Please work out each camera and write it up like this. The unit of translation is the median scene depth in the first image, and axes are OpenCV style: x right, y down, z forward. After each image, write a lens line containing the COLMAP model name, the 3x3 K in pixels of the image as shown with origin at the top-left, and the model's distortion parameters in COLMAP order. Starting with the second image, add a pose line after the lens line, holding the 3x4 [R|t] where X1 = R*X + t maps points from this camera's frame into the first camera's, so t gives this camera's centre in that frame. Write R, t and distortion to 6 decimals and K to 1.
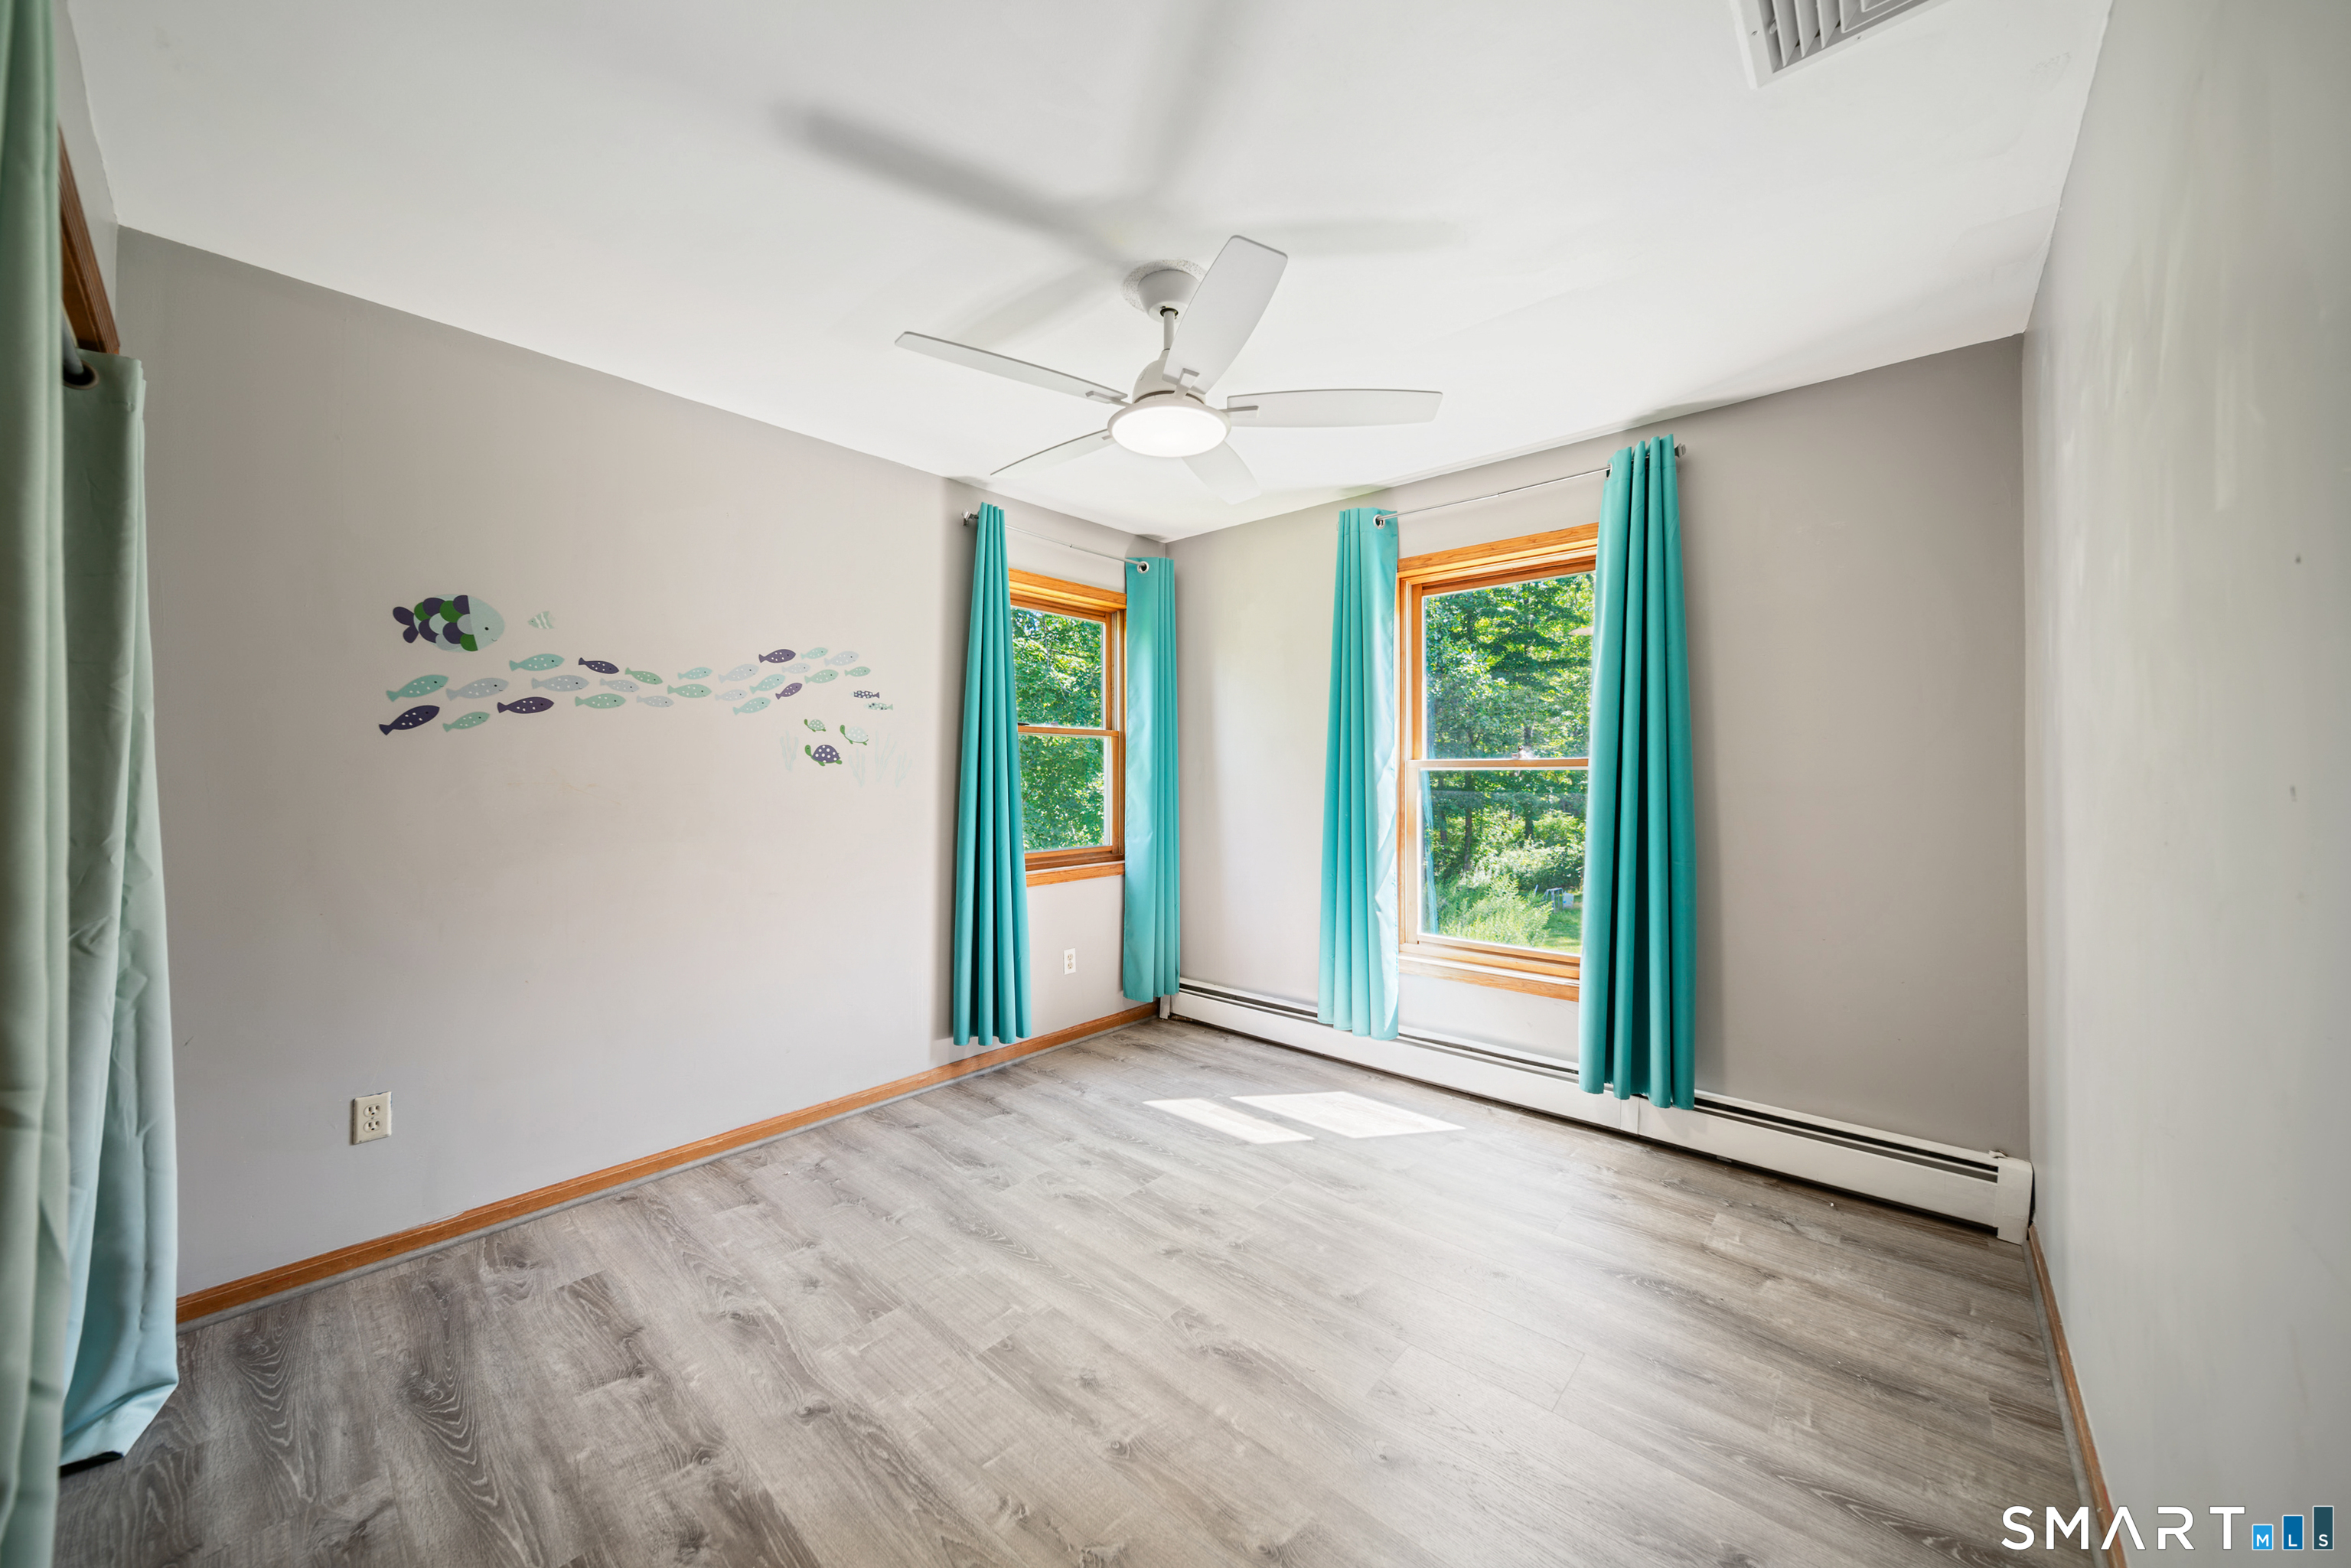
lens RADIAL K [[834.9, 0, 1184.7], [0, 834.9, 772.9], [0, 0, 1]] dist [-0.000645, -0.000735]
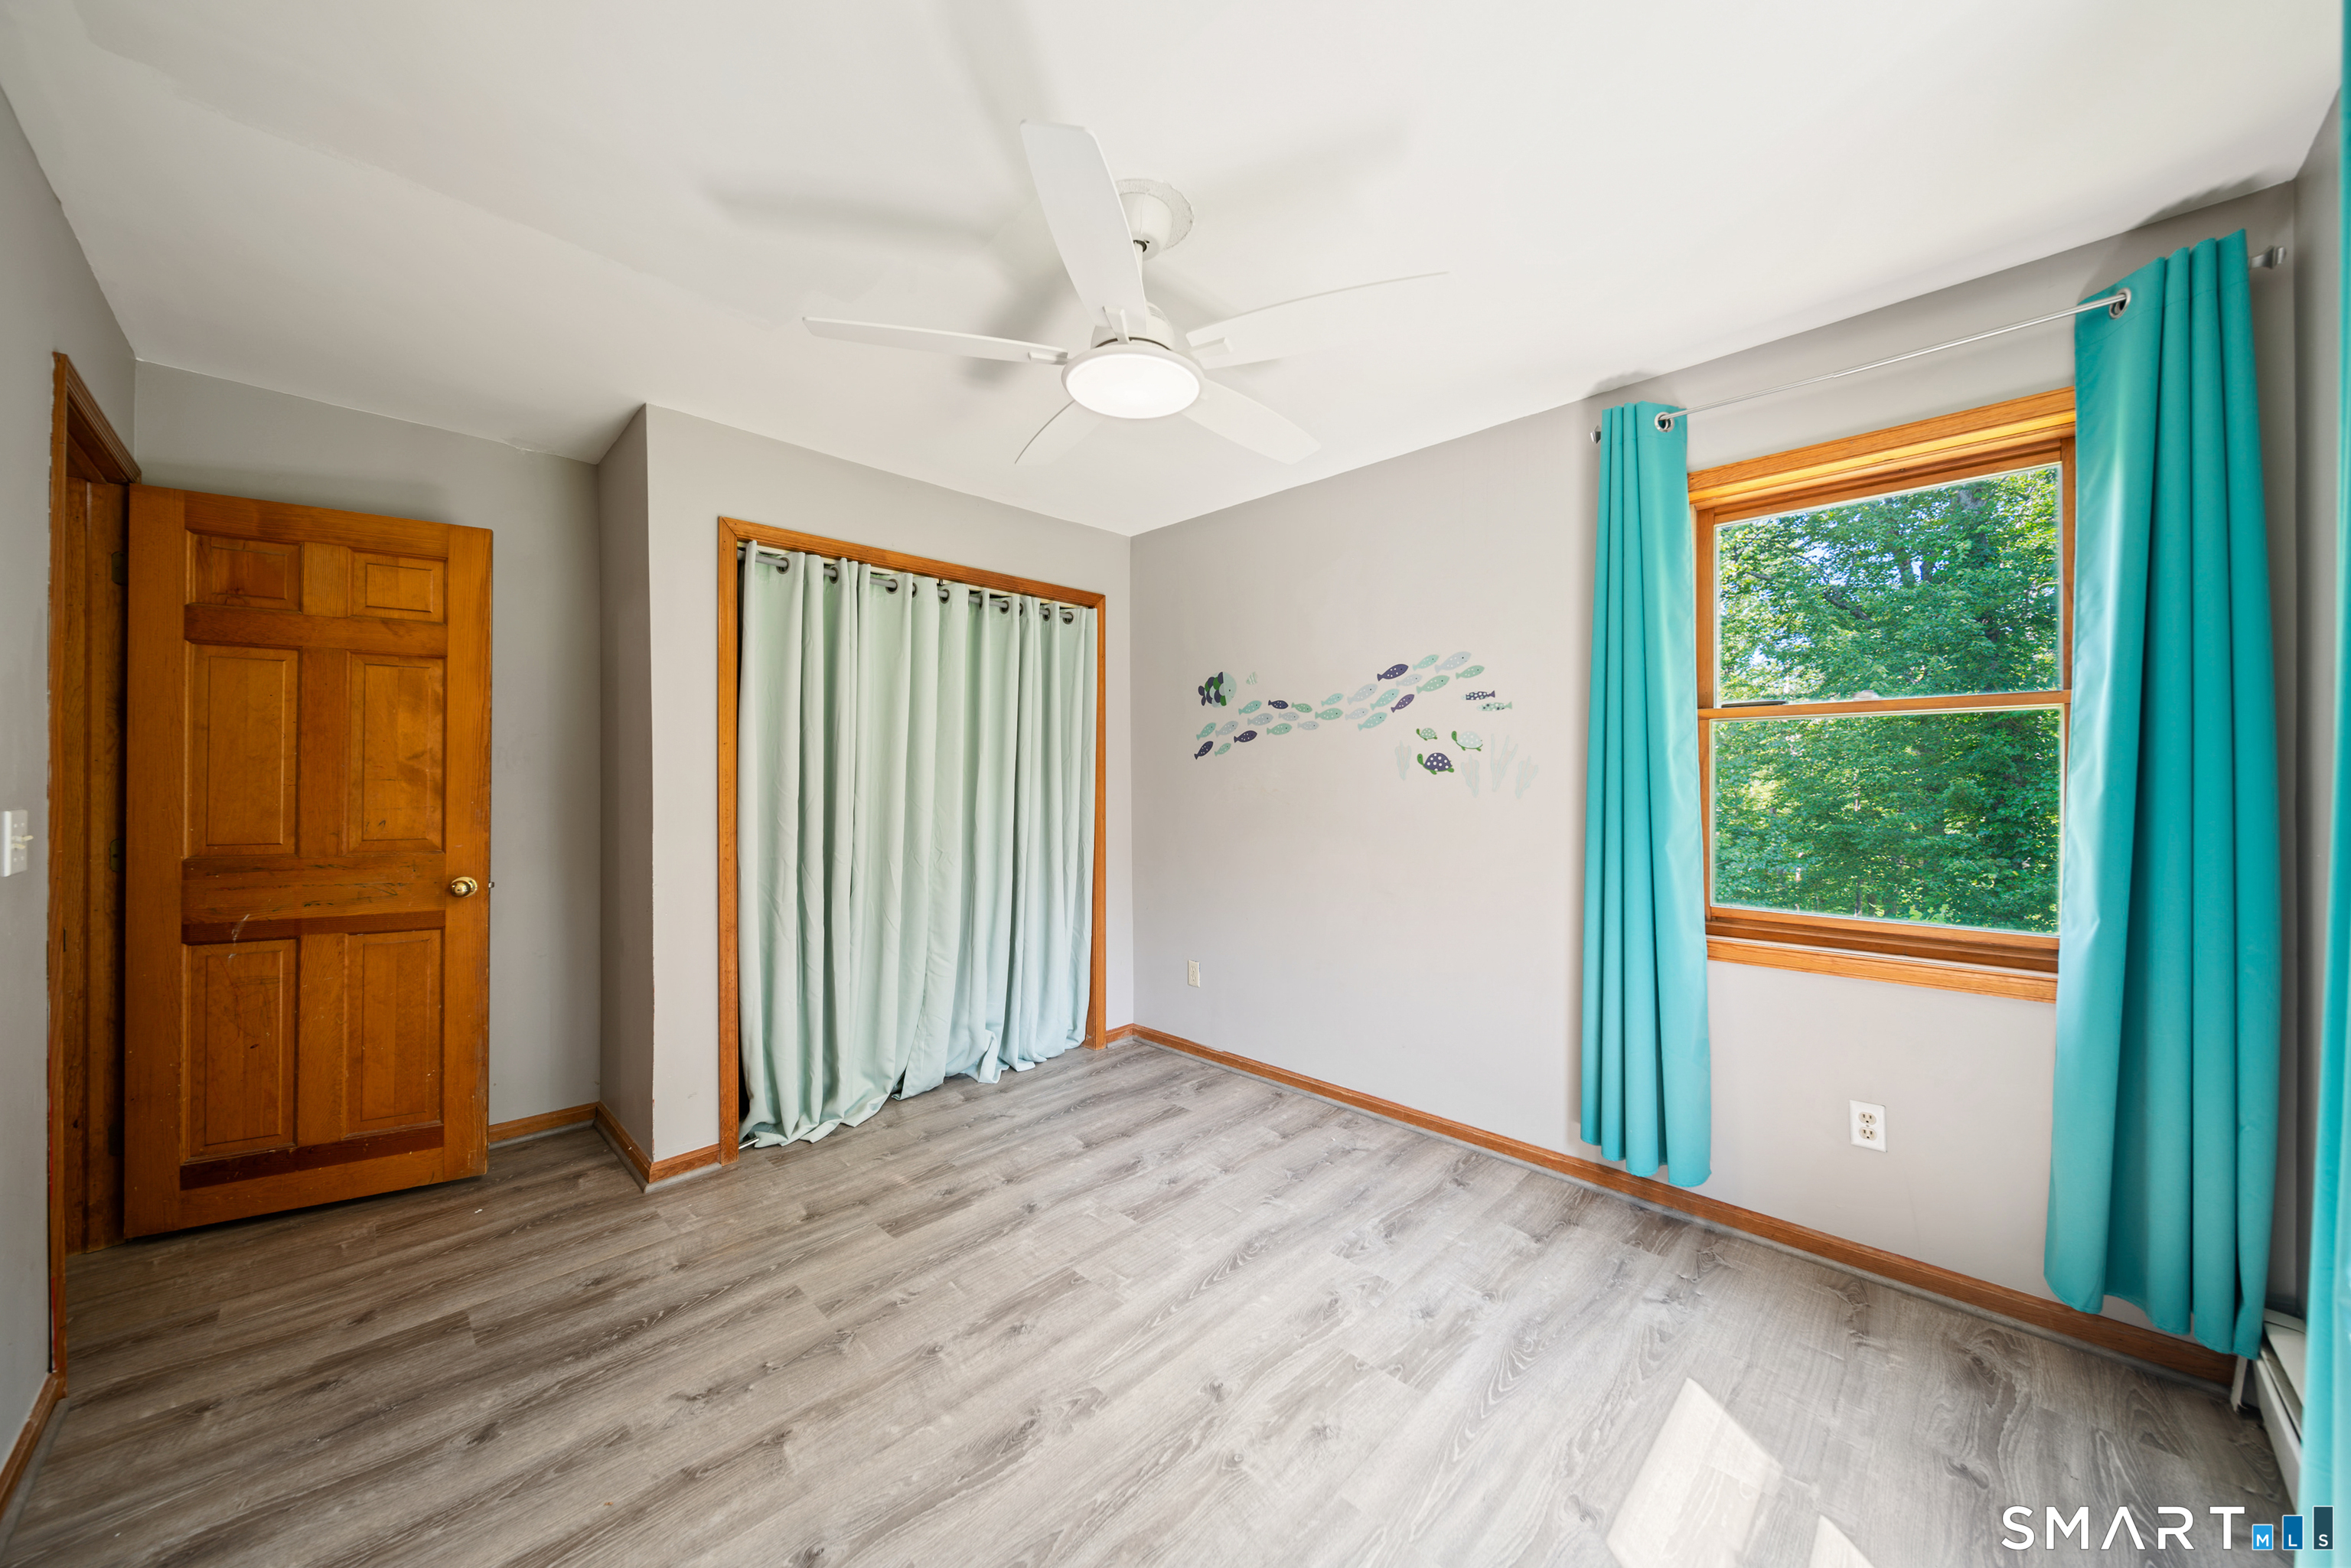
lens RADIAL K [[834.9, 0, 1162.6], [0, 834.9, 778.4], [0, 0, 1]] dist [-0.000645, -0.000735]
pose [[-0.076542, -0.002774, -0.997063, 0.670184], [-0.001022, 0.999996, -0.002704, -0.000595], [0.997066, 0.000812, -0.076544, 0.875500]]
